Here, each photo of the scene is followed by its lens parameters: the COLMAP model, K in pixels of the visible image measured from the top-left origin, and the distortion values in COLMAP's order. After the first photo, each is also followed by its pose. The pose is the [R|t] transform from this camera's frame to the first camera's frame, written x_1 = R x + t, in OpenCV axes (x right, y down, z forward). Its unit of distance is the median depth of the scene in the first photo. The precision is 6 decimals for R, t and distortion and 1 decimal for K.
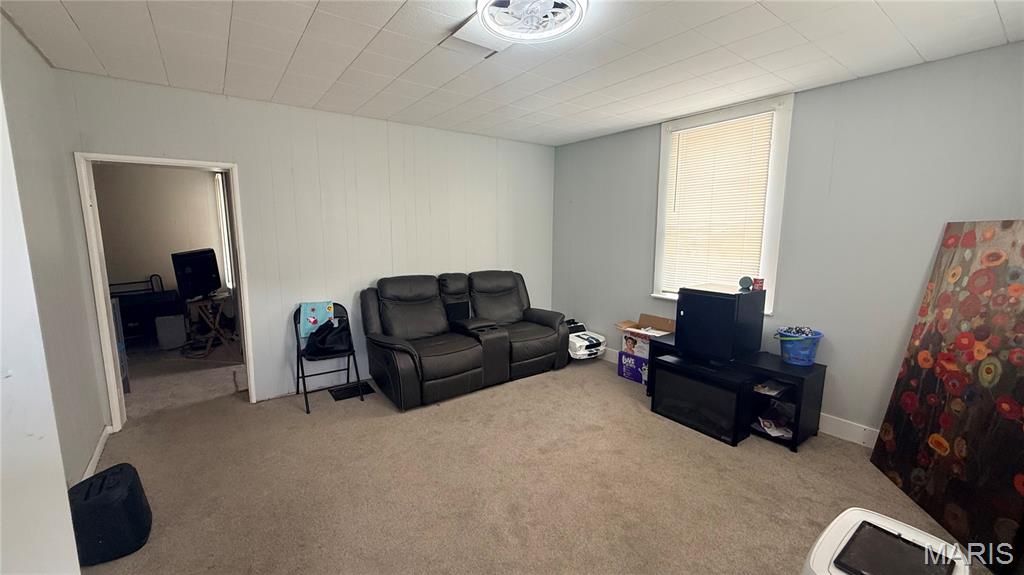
lens RADIAL K [[407.3, 0, 511.9], [0, 407.3, 286.6], [0, 0, 1]] dist [-0.000332, -0.000122]
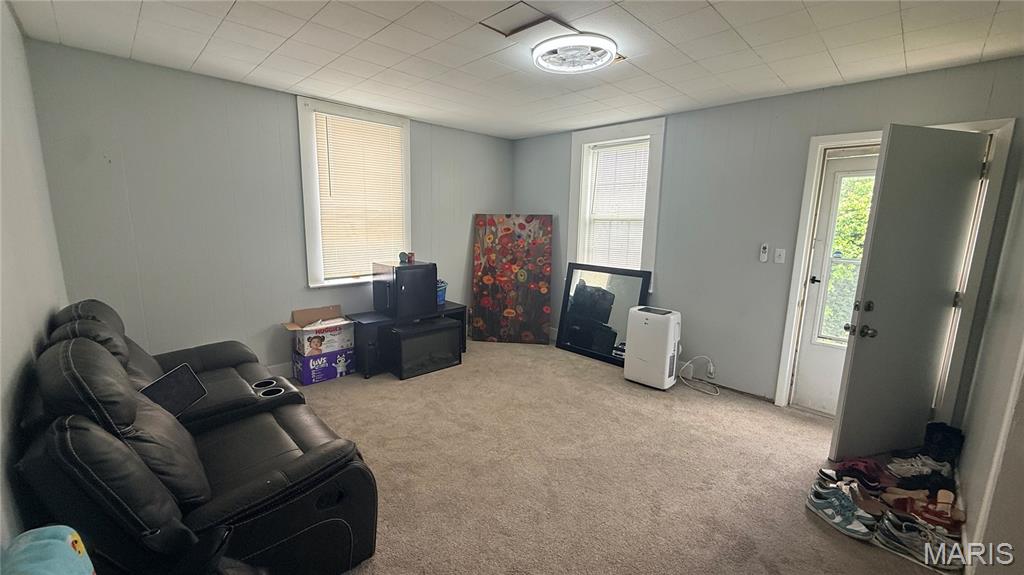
lens RADIAL K [[407.3, 0, 511.4], [0, 407.3, 288.8], [0, 0, 1]] dist [-0.000332, -0.000122]
pose [[-0.148508, -0.172372, 0.973773, -1.104553], [0.117548, 0.974634, 0.190452, -0.169799], [-0.981900, 0.142749, -0.124479, 1.206974]]
